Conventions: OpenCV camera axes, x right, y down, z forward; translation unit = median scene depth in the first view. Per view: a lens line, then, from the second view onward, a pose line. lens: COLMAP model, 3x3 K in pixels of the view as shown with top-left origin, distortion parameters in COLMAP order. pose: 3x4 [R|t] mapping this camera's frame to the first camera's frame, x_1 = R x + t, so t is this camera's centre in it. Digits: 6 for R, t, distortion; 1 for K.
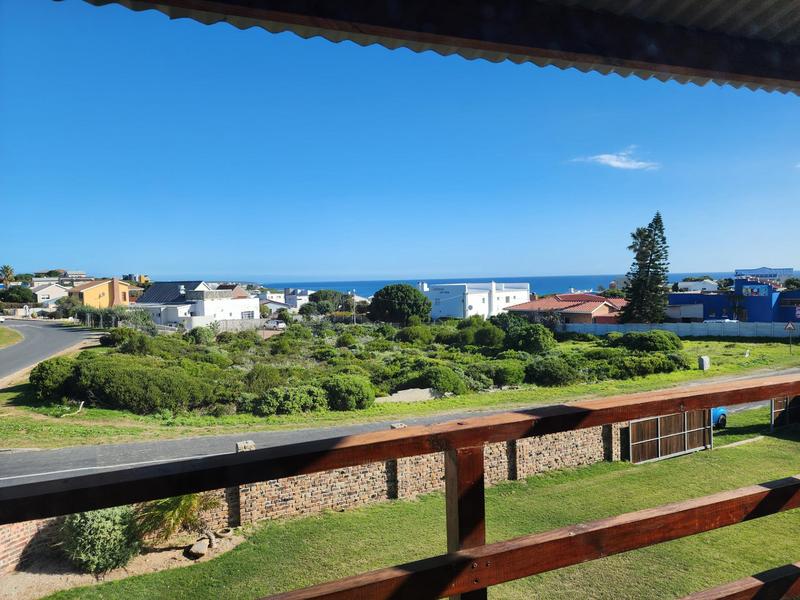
lens RADIAL K [[537.1, 0, 400.0], [0, 537.1, 300.0], [0, 0, 1]] dist [0.075858, -0.061264]
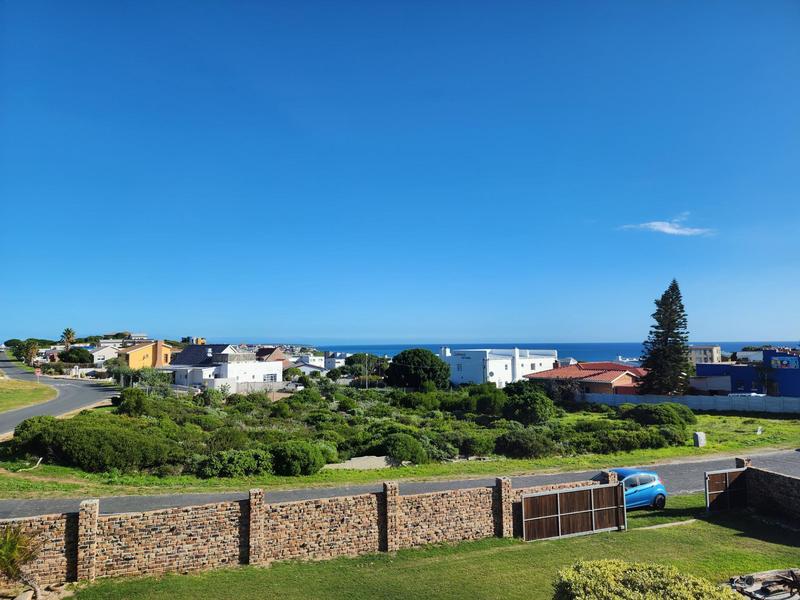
lens RADIAL K [[537.1, 0, 400.0], [0, 537.1, 300.0], [0, 0, 1]] dist [0.075858, -0.061264]
pose [[0.993993, 0.002852, -0.109408, 0.103011], [-0.015733, 0.993001, -0.117050, -0.003542], [0.108308, 0.118068, 0.987081, -0.012694]]
